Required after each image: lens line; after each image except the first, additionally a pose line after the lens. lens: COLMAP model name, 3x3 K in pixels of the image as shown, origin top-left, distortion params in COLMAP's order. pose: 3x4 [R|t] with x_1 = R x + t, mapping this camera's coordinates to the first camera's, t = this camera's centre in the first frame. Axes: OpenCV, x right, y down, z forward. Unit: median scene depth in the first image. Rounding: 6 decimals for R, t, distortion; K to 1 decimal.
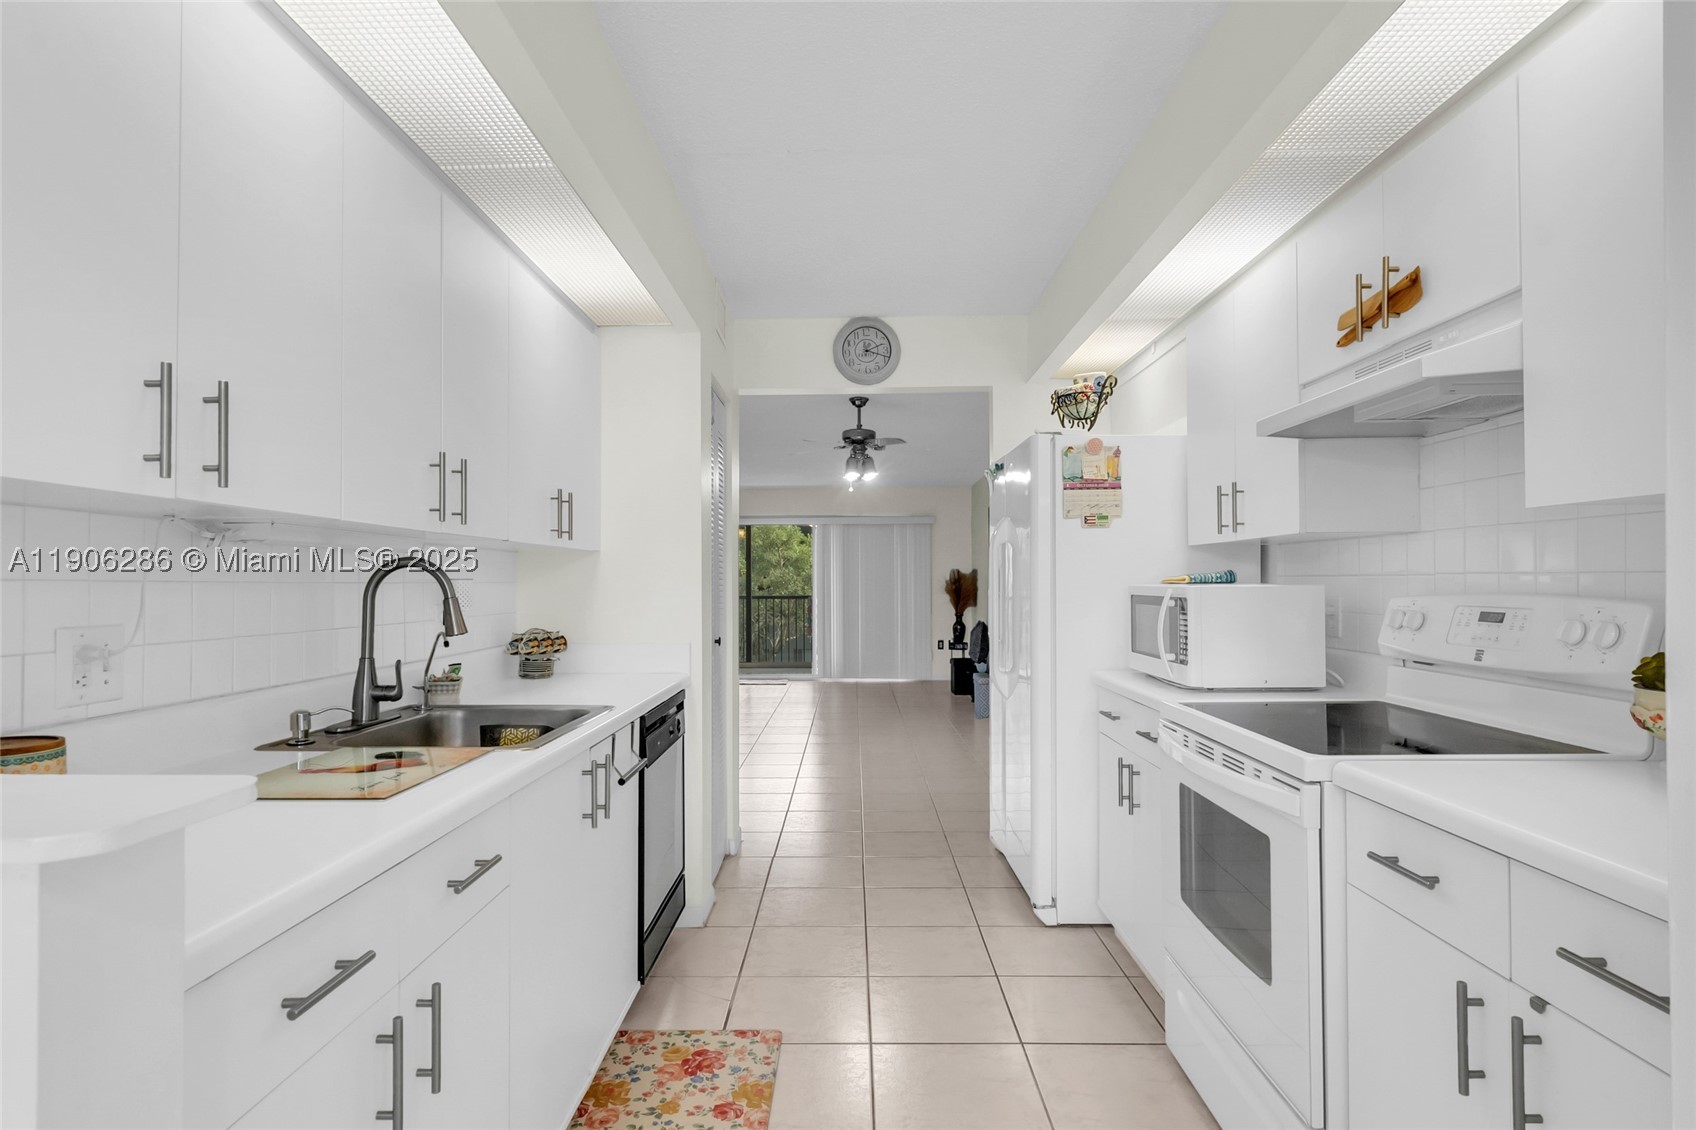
lens RADIAL K [[865.9, 0, 848.0], [0, 865.9, 565.0], [0, 0, 1]] dist [-0.000533, 0.000482]
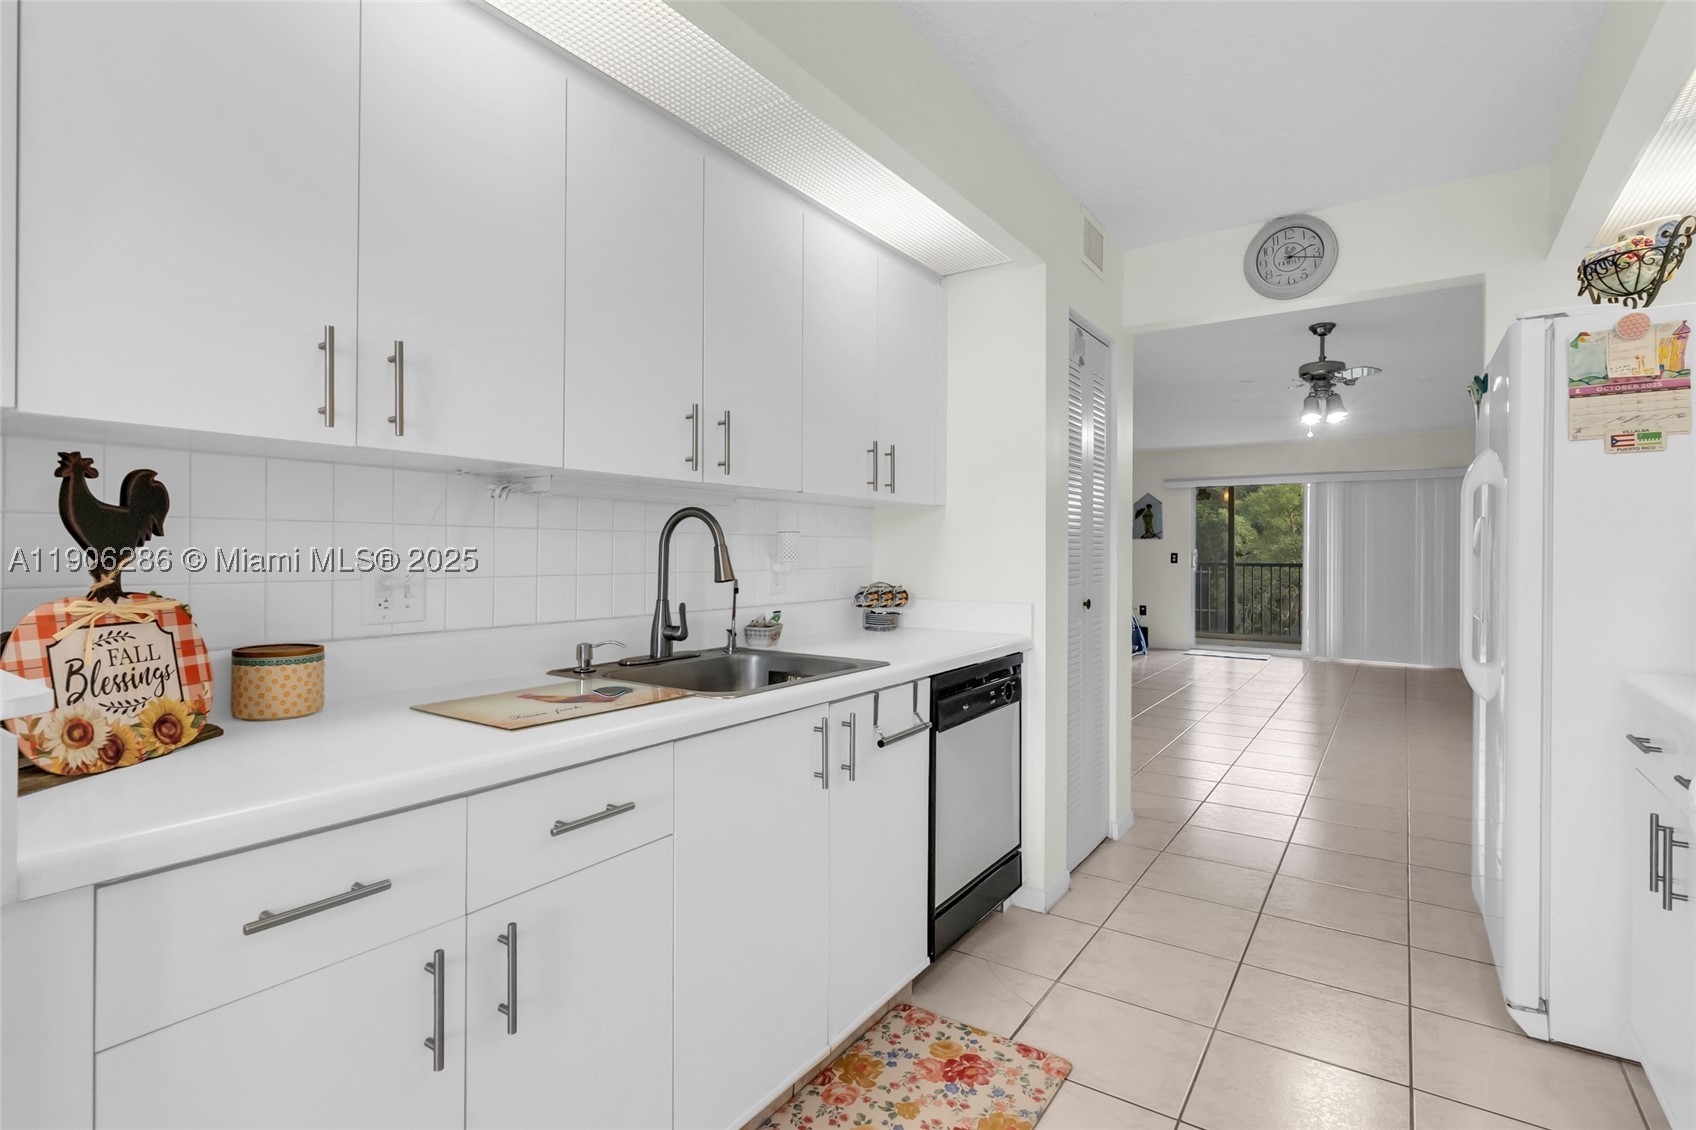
lens RADIAL K [[819.4, 0, 849.4], [0, 819.4, 545.0], [0, 0, 1]] dist [0.001863, -0.000169]
pose [[0.835263, 0.003160, -0.549842, 0.145728], [0.004867, 0.999902, 0.013141, 0.016944], [0.549829, -0.013652, 0.835165, 0.177627]]
